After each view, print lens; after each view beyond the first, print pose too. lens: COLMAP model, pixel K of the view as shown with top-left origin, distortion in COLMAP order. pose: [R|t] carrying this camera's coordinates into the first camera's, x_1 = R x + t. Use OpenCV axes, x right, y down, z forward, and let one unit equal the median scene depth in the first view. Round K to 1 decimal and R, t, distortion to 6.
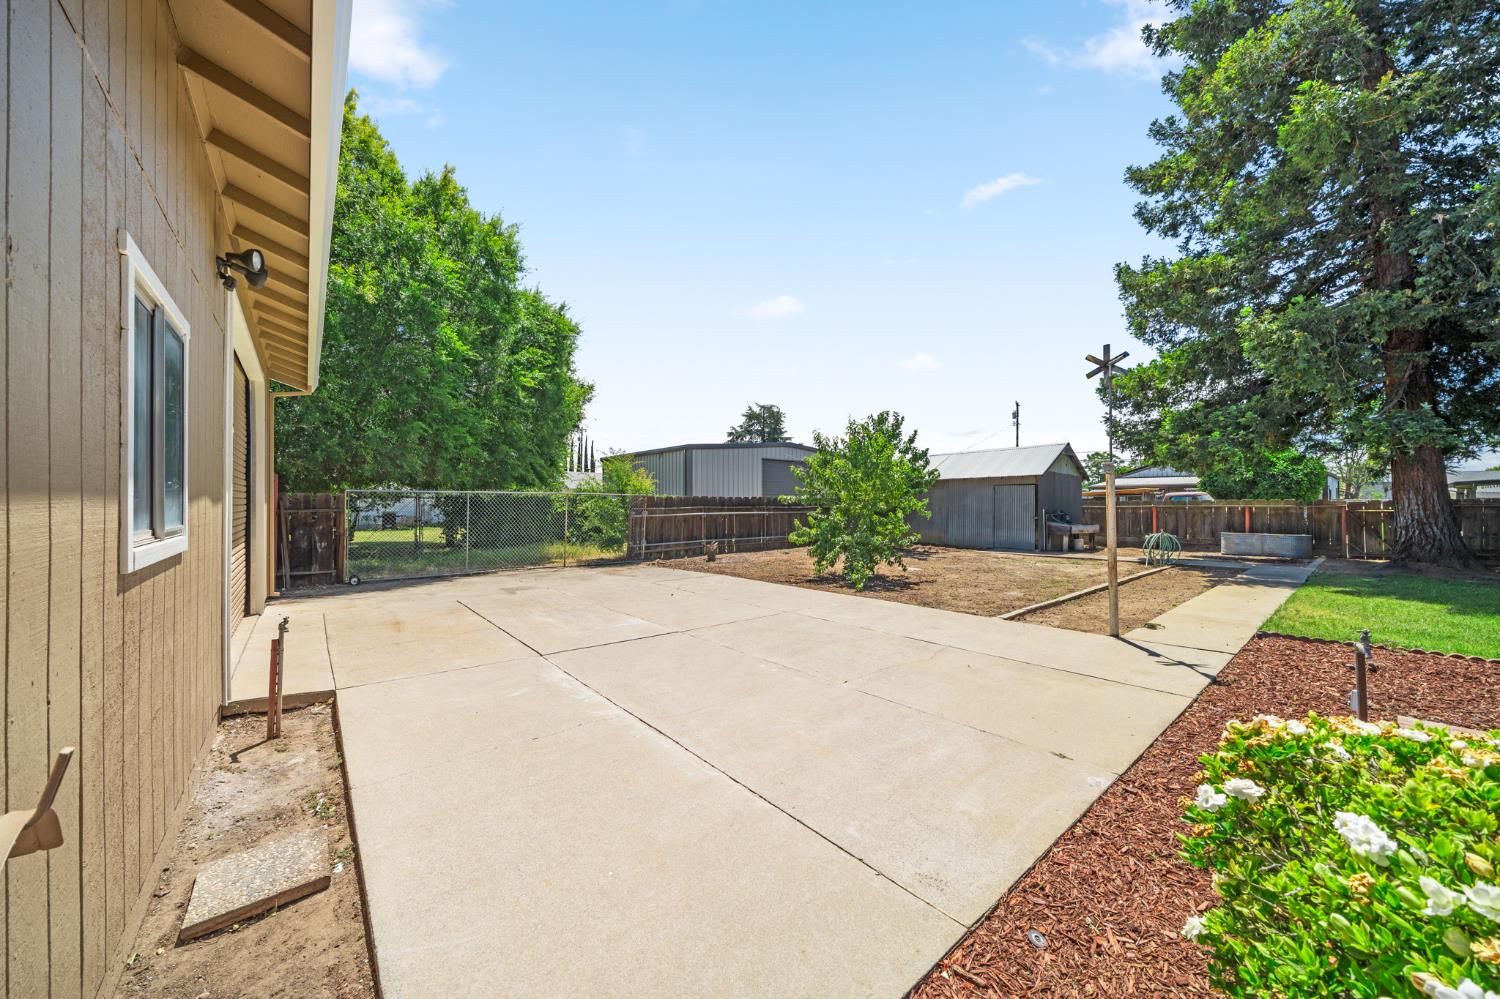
lens RADIAL K [[519.9, 0, 753.1], [0, 519.9, 499.7], [0, 0, 1]] dist [-0.007680, -0.000369]
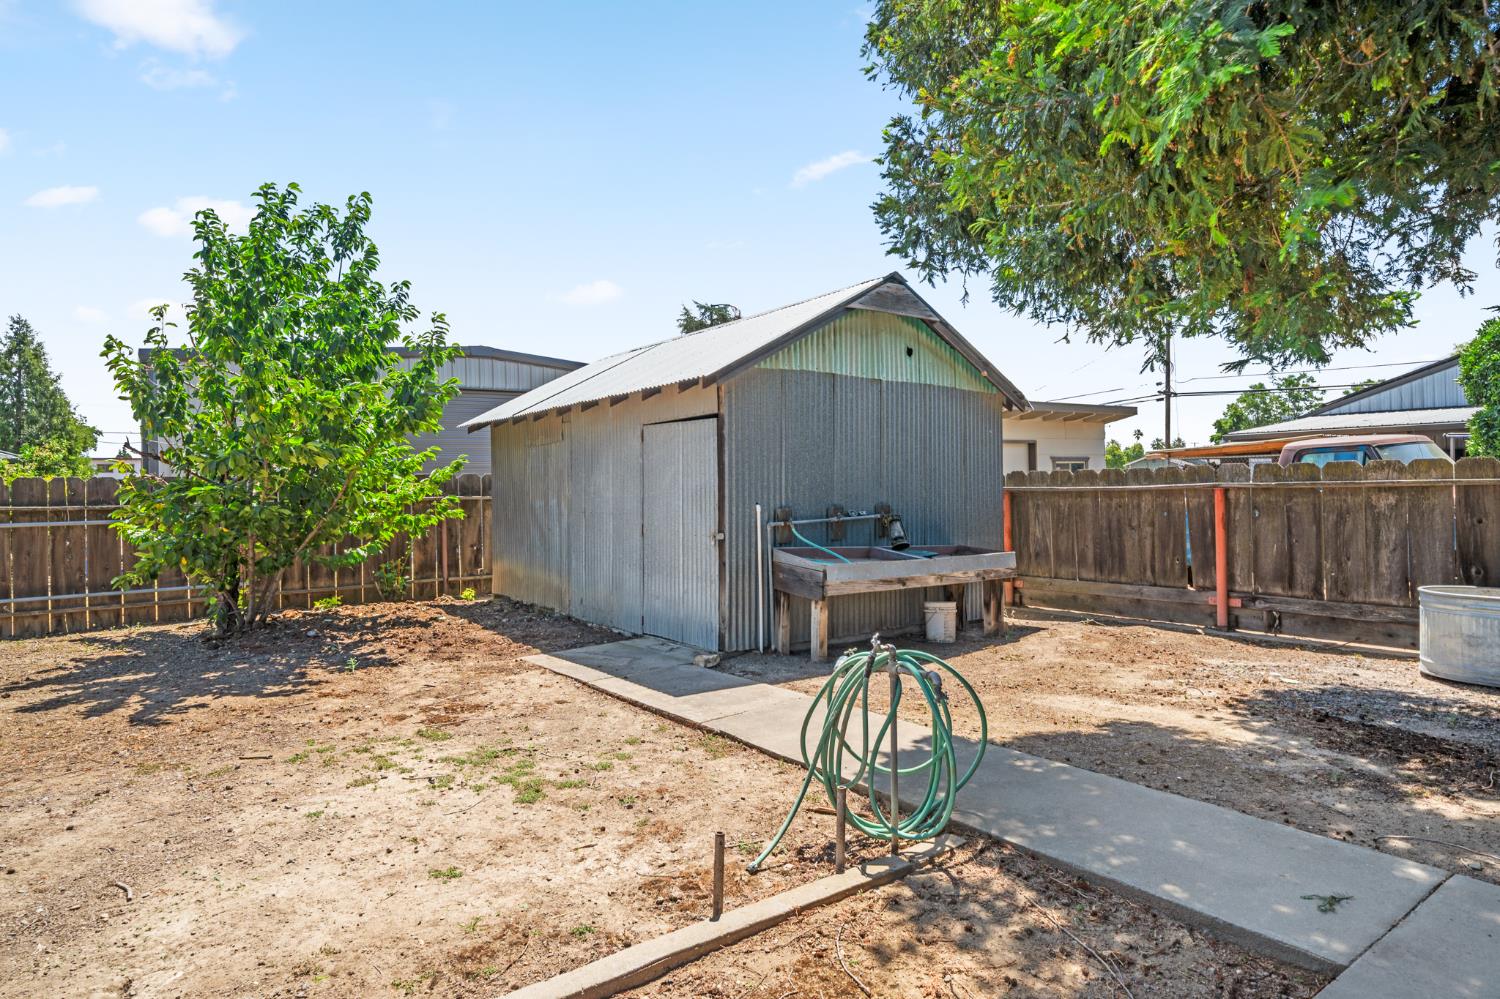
lens RADIAL K [[861.9, 0, 746.2], [0, 861.9, 495.9], [0, 0, 1]] dist [0.000511, 0.000160]
pose [[0.996269, -0.022474, -0.083319, 0.575544], [0.023971, 0.999568, 0.017000, 0.004261], [0.082901, -0.018934, 0.996378, 0.517433]]
